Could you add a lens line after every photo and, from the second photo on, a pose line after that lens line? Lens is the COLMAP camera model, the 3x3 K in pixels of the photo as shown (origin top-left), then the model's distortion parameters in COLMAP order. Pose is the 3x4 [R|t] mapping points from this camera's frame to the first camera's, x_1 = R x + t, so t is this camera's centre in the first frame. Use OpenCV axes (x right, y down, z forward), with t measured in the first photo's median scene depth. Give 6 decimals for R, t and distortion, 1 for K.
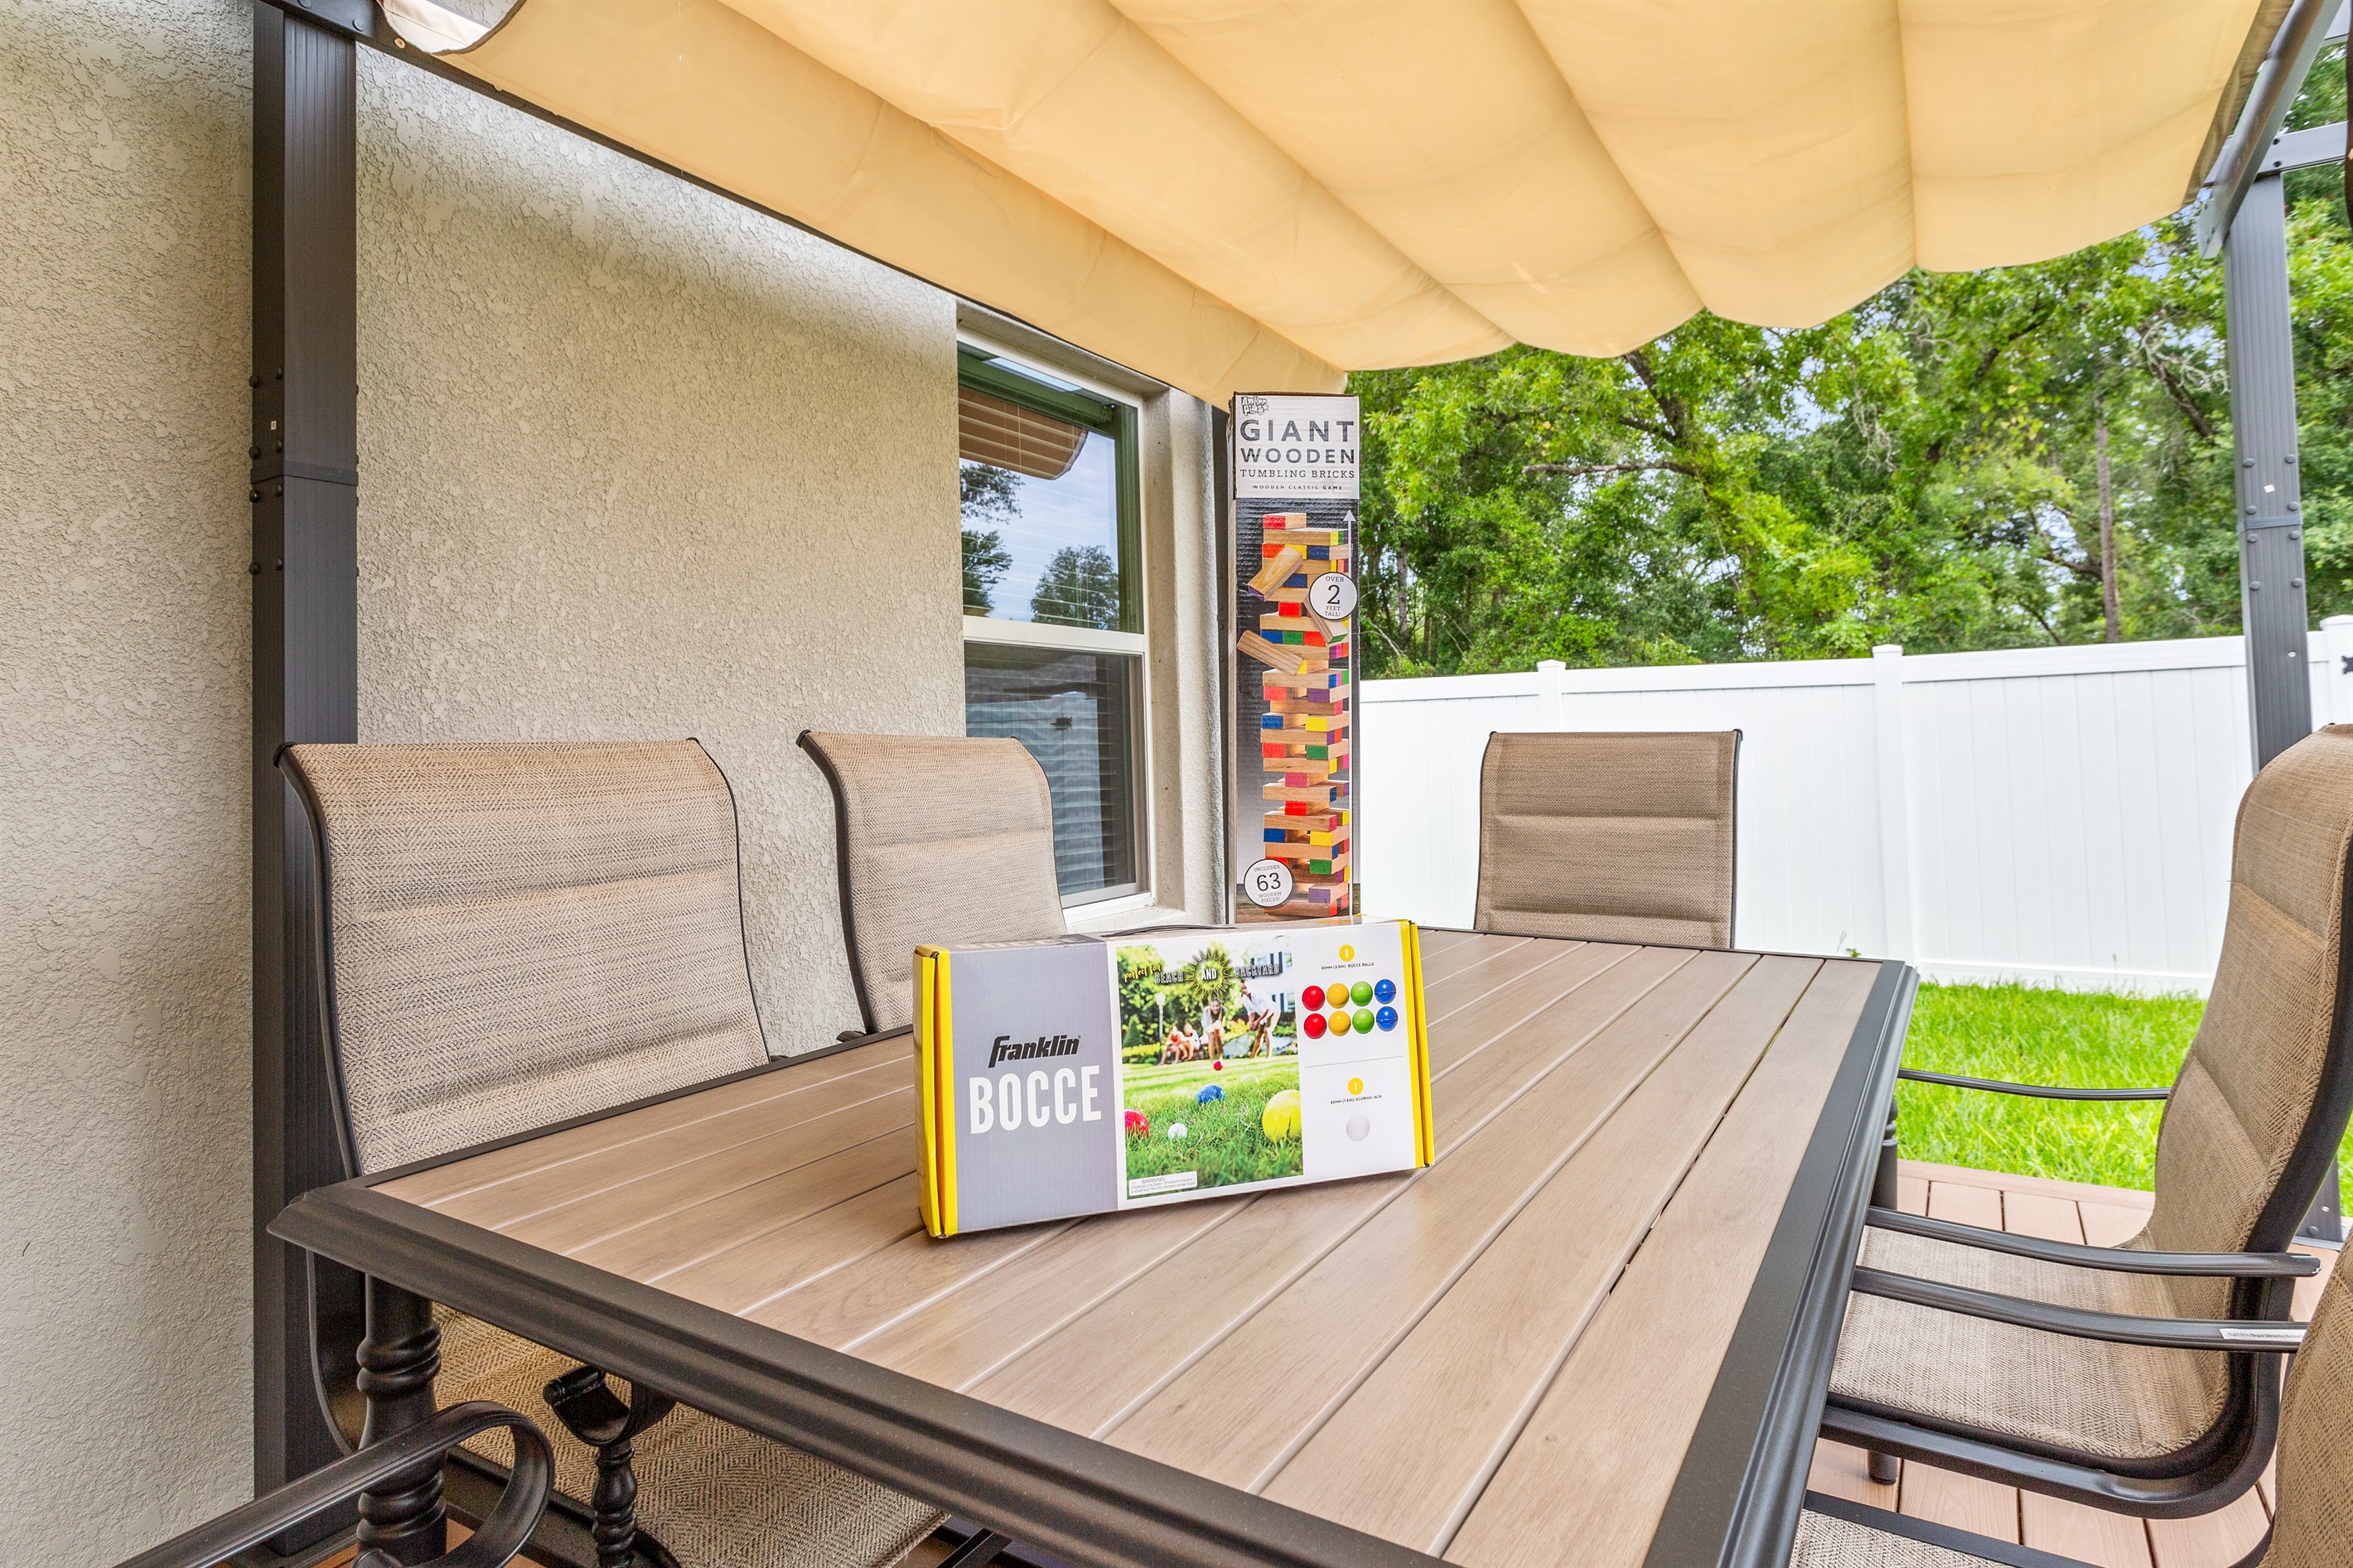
lens RADIAL K [[1261.9, 0, 1184.3], [0, 1261.9, 772.1], [0, 0, 1]] dist [-0.003762, -0.000945]
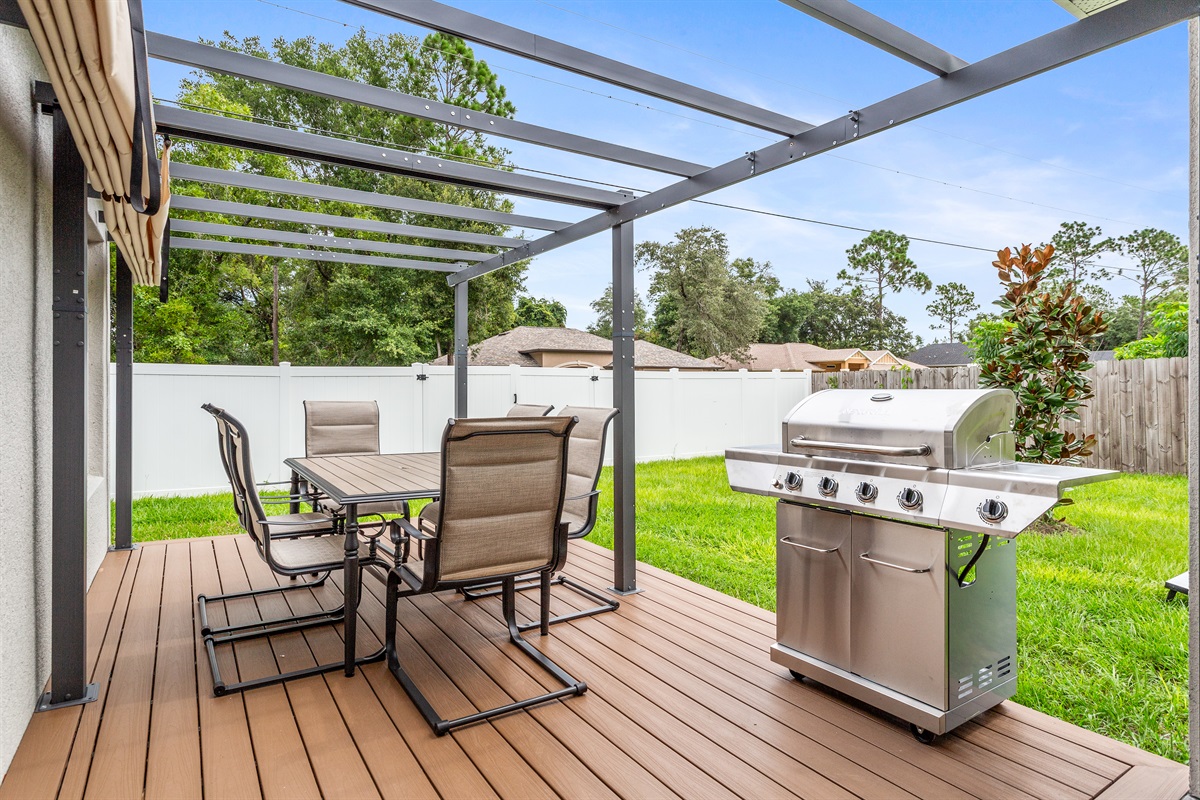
lens RADIAL K [[643.6, 0, 604.0], [0, 643.6, 394.0], [0, 0, 1]] dist [-0.003762, -0.000945]
pose [[0.428988, 0.012125, 0.903229, -0.106950], [0.010473, 0.999776, -0.018395, -0.001214], [-0.903250, 0.017350, 0.428765, -0.044904]]
